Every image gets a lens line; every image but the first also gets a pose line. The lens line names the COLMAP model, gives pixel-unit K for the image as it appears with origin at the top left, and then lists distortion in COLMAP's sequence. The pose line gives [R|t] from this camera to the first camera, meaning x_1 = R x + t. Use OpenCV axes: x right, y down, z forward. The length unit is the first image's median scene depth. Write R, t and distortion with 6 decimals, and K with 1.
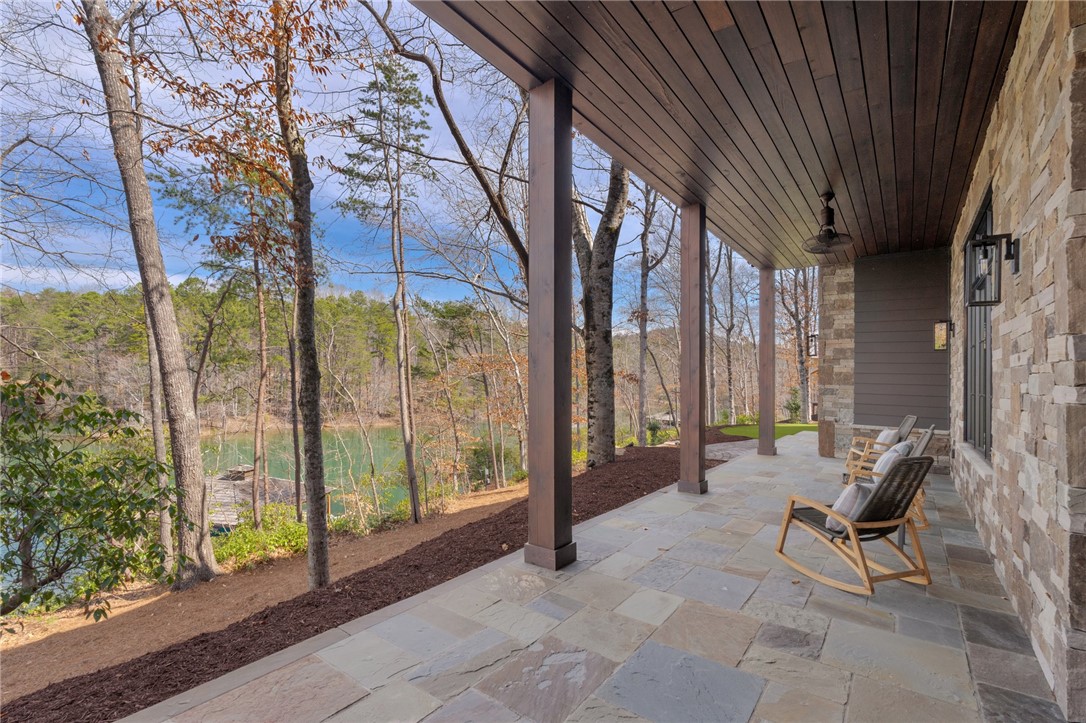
lens RADIAL K [[484.6, 0, 541.7], [0, 484.6, 364.6], [0, 0, 1]] dist [-0.000899, -0.000050]
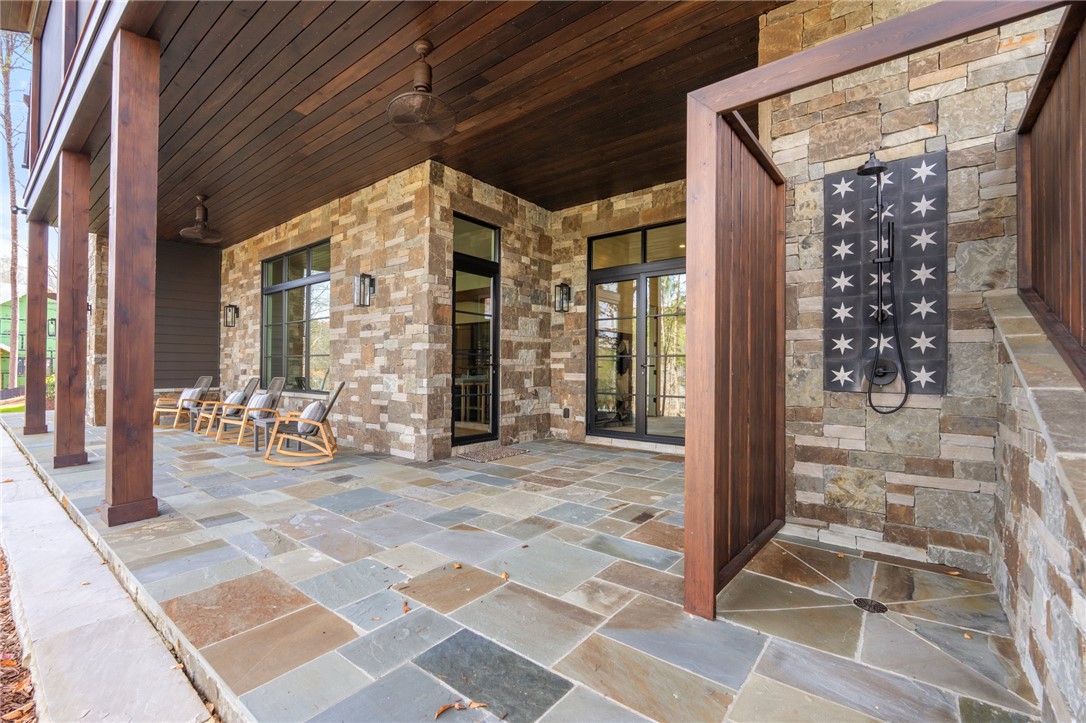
lens RADIAL K [[484.6, 0, 542.1], [0, 484.6, 358.5], [0, 0, 1]] dist [-0.000899, -0.000050]
pose [[0.009717, -0.000090, 0.999953, -1.076838], [-0.026928, 0.999637, 0.000352, 0.062719], [-0.999590, -0.026930, 0.009711, 0.175988]]
